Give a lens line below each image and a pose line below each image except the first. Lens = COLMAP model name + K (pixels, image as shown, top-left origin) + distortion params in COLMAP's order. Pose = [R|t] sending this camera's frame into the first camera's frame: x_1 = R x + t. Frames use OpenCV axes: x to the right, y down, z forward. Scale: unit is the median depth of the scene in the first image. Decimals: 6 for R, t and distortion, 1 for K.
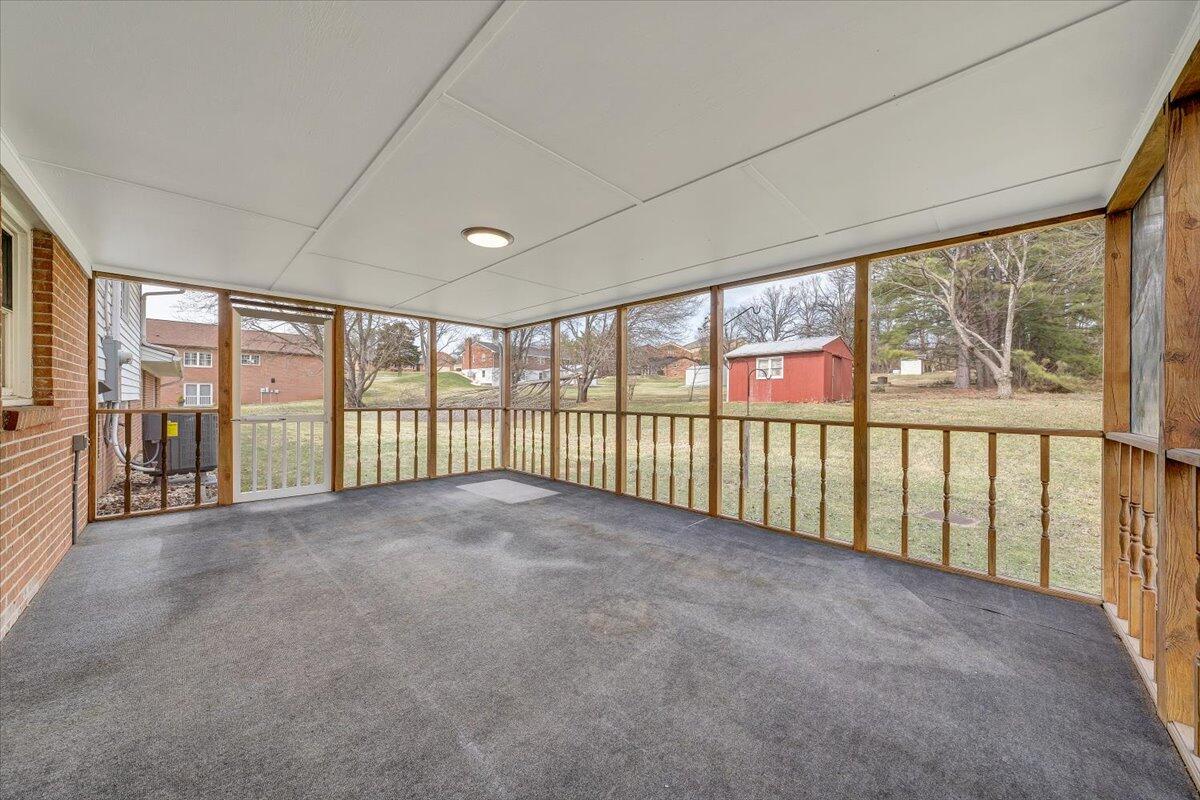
lens RADIAL K [[410.4, 0, 602.2], [0, 410.4, 394.8], [0, 0, 1]] dist [-0.004128, 0.000445]
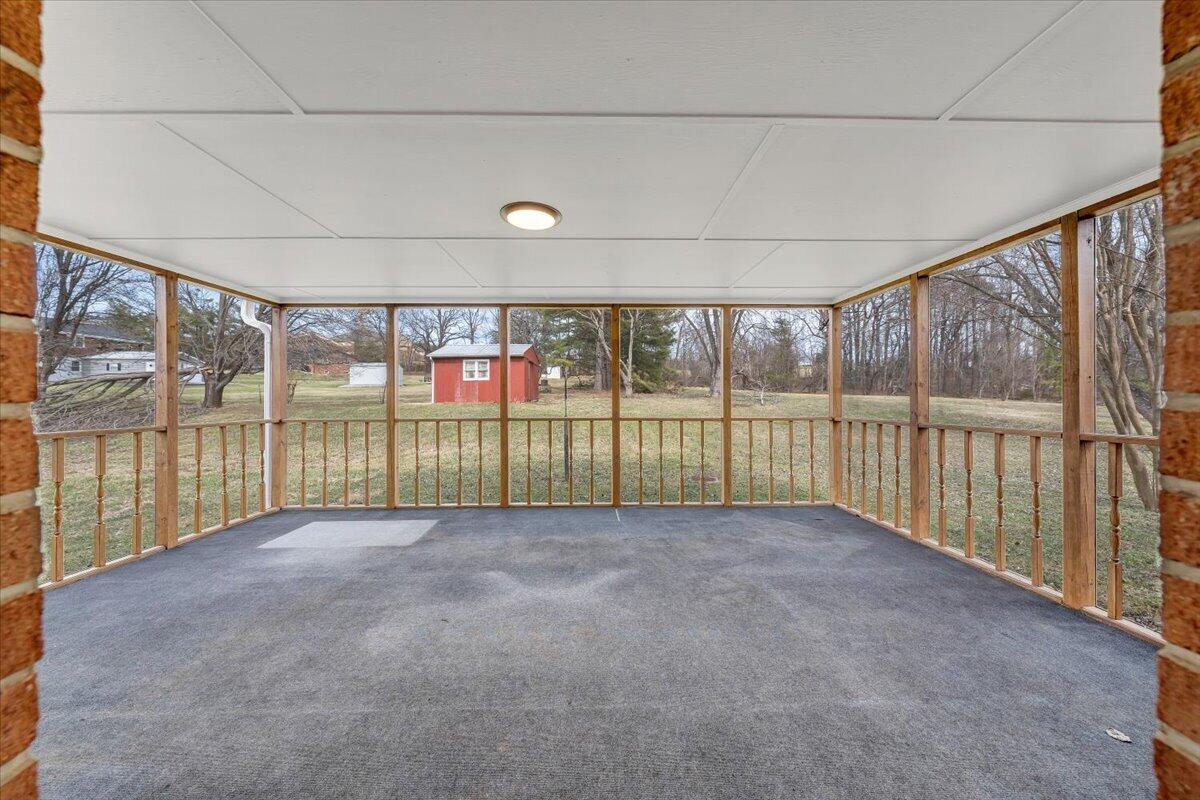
lens RADIAL K [[410.4, 0, 598.4], [0, 410.4, 398.5], [0, 0, 1]] dist [-0.004128, 0.000445]
pose [[0.704942, -0.010385, 0.709189, -0.547657], [0.003914, 0.999935, 0.010752, -0.015594], [-0.709254, -0.004804, 0.704937, 0.226031]]
